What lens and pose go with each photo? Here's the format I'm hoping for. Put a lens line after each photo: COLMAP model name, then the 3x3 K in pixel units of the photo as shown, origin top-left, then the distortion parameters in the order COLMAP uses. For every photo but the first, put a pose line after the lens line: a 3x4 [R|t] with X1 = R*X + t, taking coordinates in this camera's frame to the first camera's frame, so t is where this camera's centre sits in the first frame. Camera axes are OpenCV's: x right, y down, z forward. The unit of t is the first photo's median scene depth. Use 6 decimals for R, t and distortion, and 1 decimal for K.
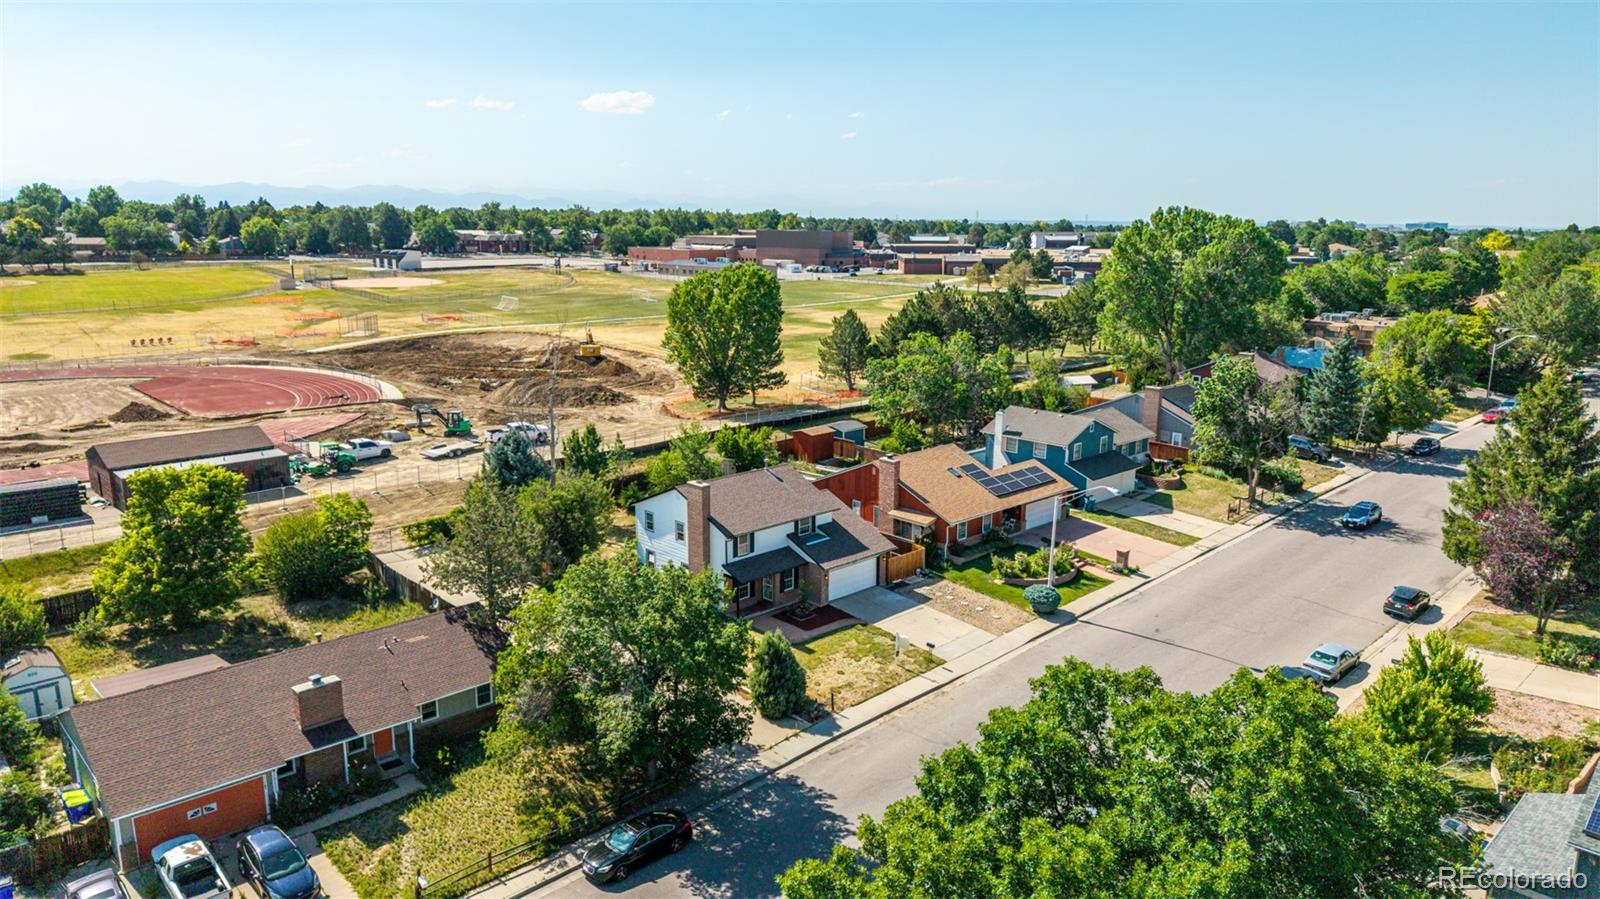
lens RADIAL K [[1075.5, 0, 800.0], [0, 1075.5, 449.5], [0, 0, 1]] dist [0.100248, -0.110351]
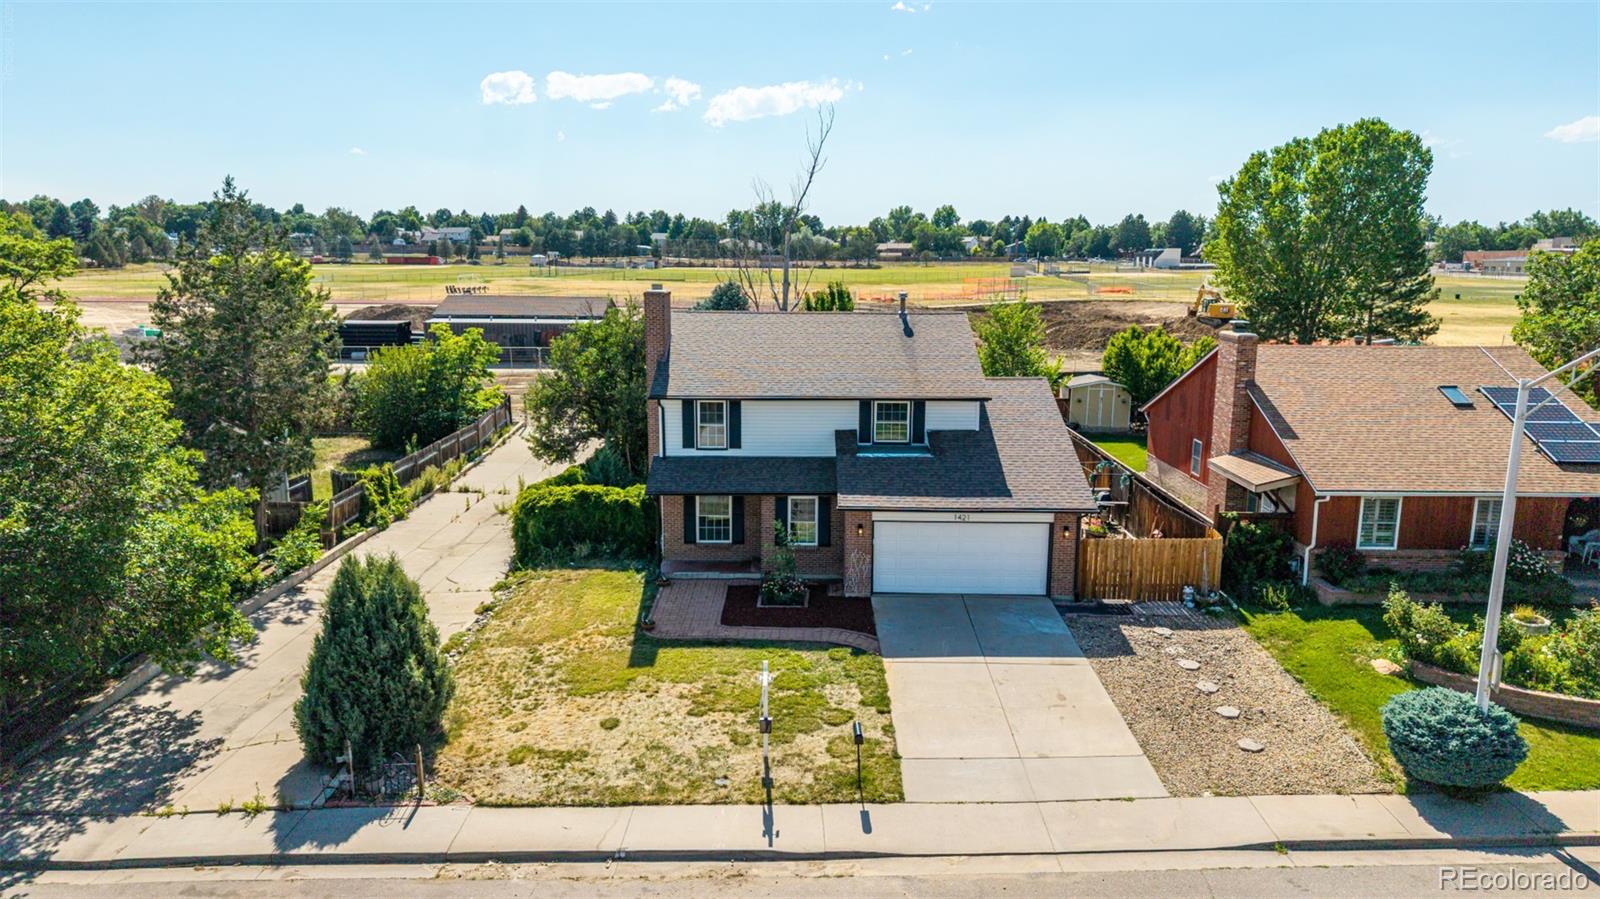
lens RADIAL K [[1073.2, 0, 800.0], [0, 1073.2, 449.5], [0, 0, 1]] dist [0.041661, -0.045845]
pose [[0.714880, 0.120336, -0.688815, 0.264602], [-0.152069, 0.988259, 0.014825, 0.075396], [0.682512, 0.094150, 0.724785, 0.601263]]
